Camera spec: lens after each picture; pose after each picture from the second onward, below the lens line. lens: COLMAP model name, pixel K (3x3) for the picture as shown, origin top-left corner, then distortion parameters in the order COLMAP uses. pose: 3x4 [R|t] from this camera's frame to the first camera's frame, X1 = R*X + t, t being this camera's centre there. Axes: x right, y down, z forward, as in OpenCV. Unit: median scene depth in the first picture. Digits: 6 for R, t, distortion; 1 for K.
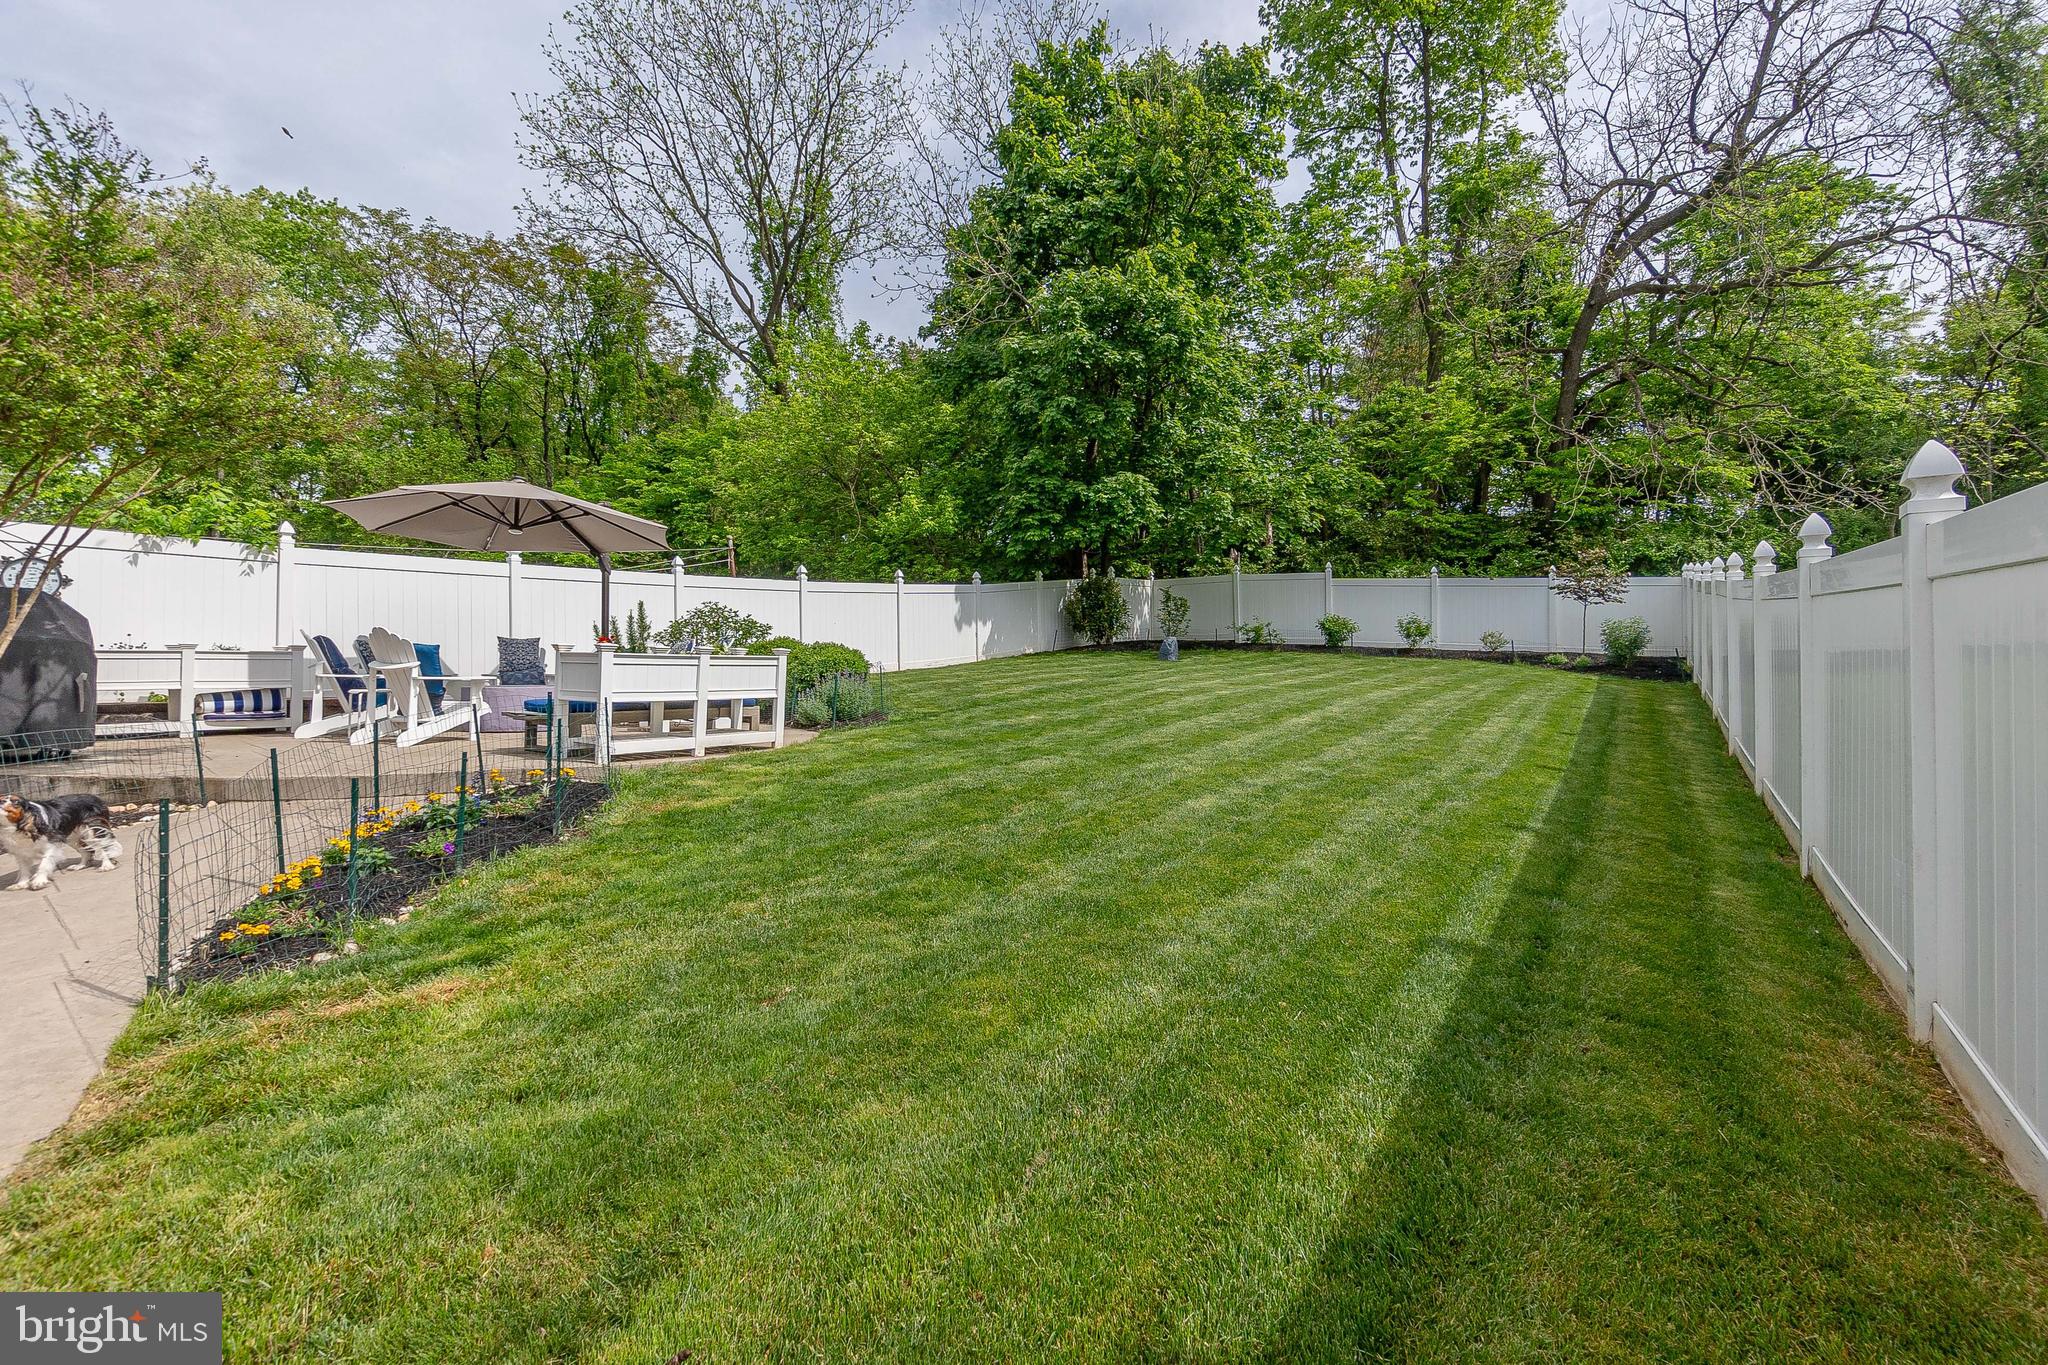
lens RADIAL K [[907.4, 0, 1020.2], [0, 907.4, 677.7], [0, 0, 1]] dist [-0.001843, 0.000456]
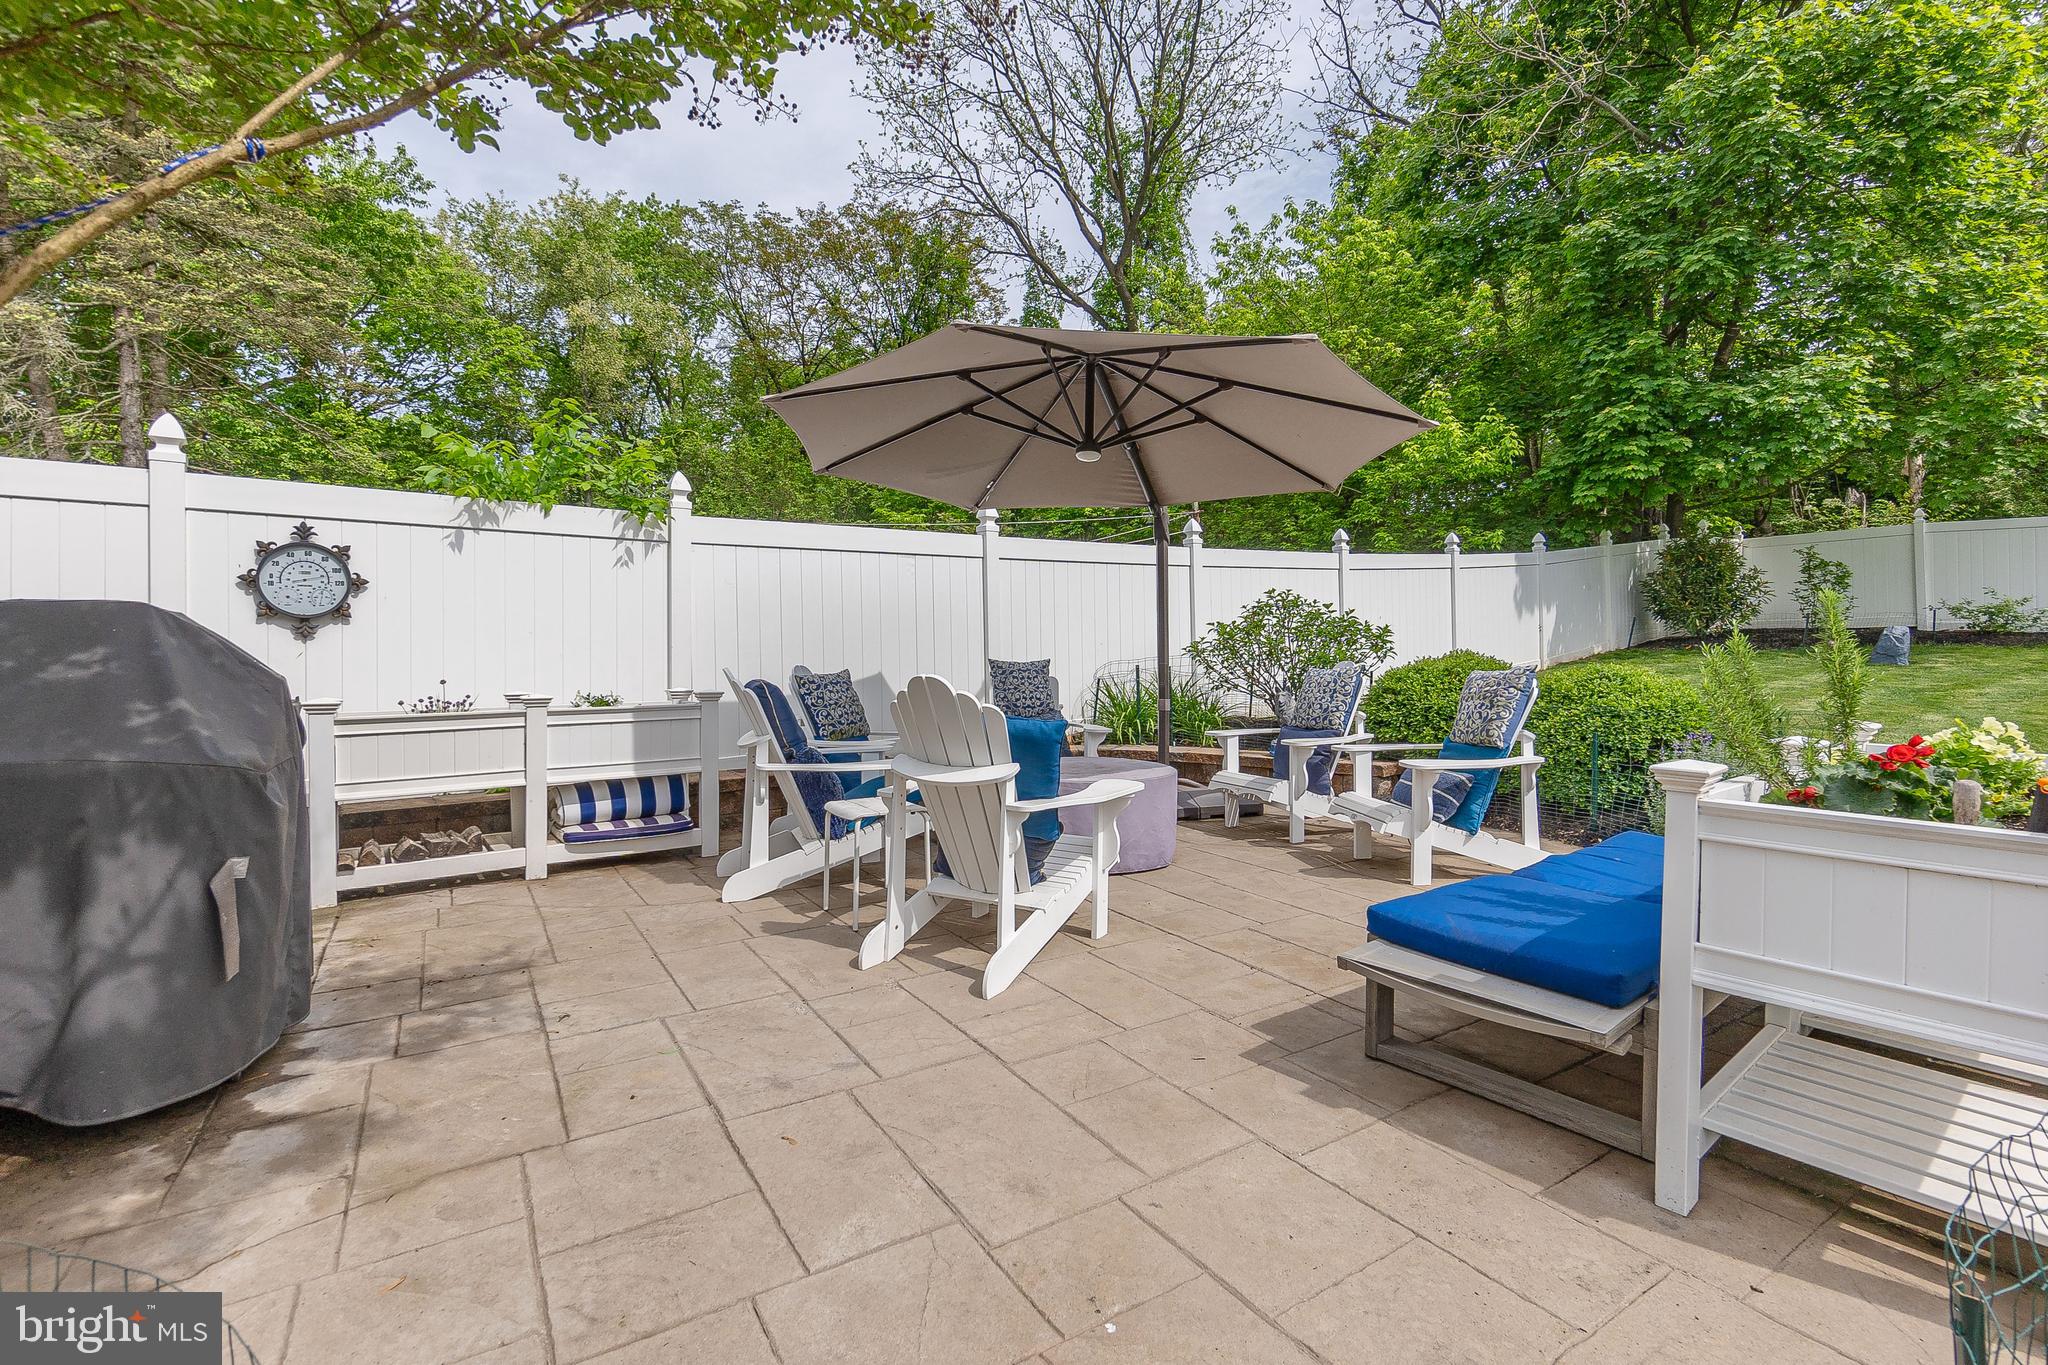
lens RADIAL K [[907.4, 0, 1028.6], [0, 907.4, 679.1], [0, 0, 1]] dist [-0.001843, 0.000456]
pose [[0.962745, -0.002448, -0.270399, -0.234379], [0.007779, 0.999796, 0.018648, -0.025647], [0.270298, -0.020056, 0.962568, 0.266942]]
